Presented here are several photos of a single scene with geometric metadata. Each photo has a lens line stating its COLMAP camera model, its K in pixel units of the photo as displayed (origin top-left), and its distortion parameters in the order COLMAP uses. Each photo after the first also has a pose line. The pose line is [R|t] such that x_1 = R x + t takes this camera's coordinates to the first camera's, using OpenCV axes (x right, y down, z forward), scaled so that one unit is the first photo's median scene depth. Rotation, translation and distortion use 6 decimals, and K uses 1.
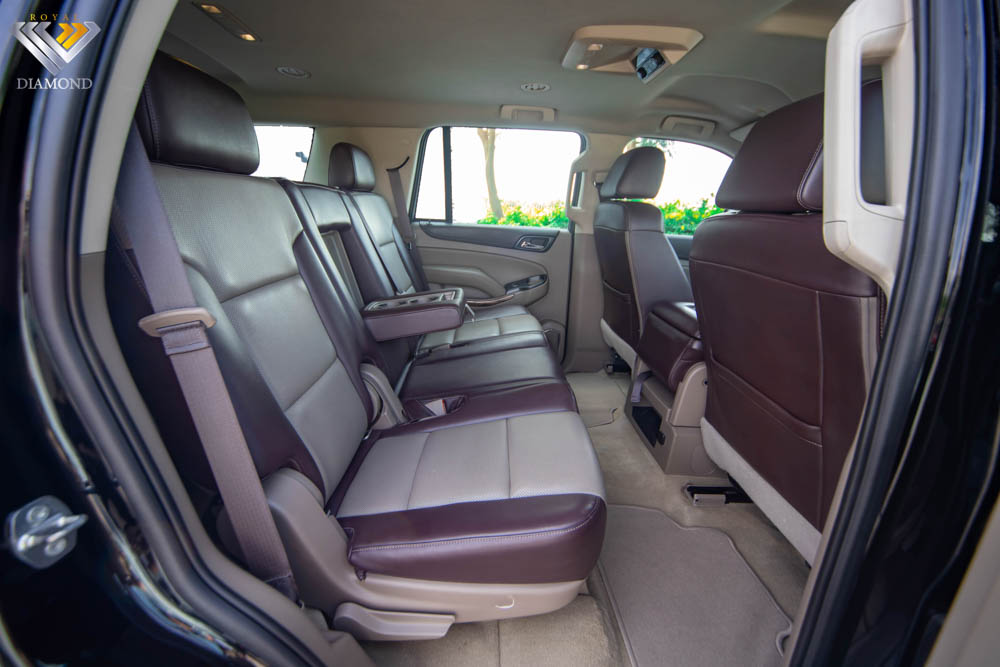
lens RADIAL K [[403.5, 0, 500.0], [0, 403.5, 333.5], [0, 0, 1]] dist [-0.000520, 0.000103]
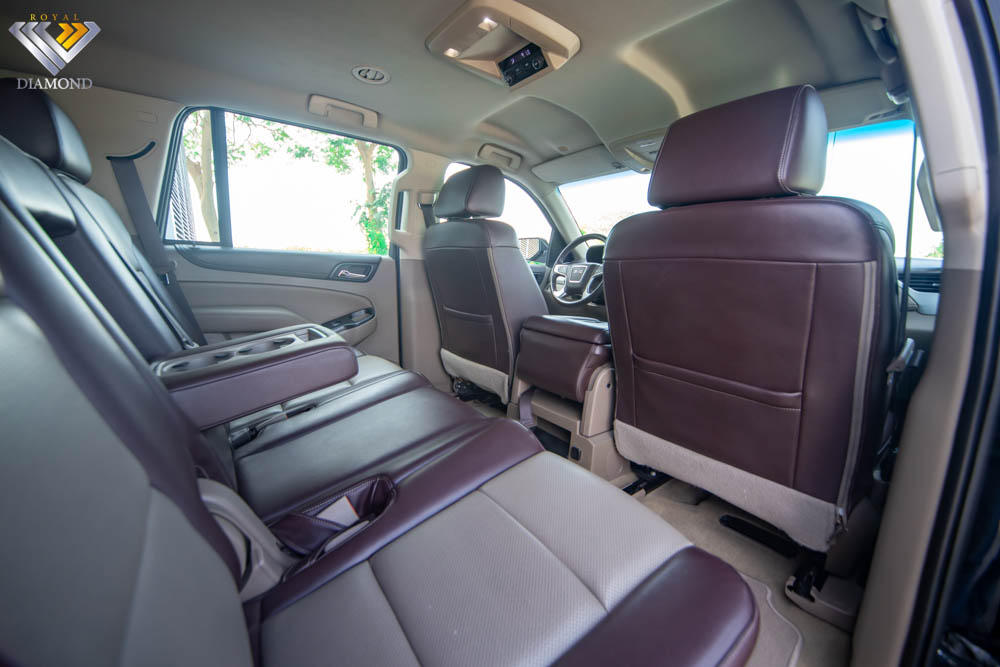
lens RADIAL K [[383.6, 0, 500.0], [0, 383.6, 333.5], [0, 0, 1]] dist [-0.002081, -0.000131]
pose [[0.807309, -0.119070, 0.577991, -0.183576], [0.177374, 0.983104, -0.045222, -0.009403], [-0.562841, 0.139029, 0.814789, 0.247200]]
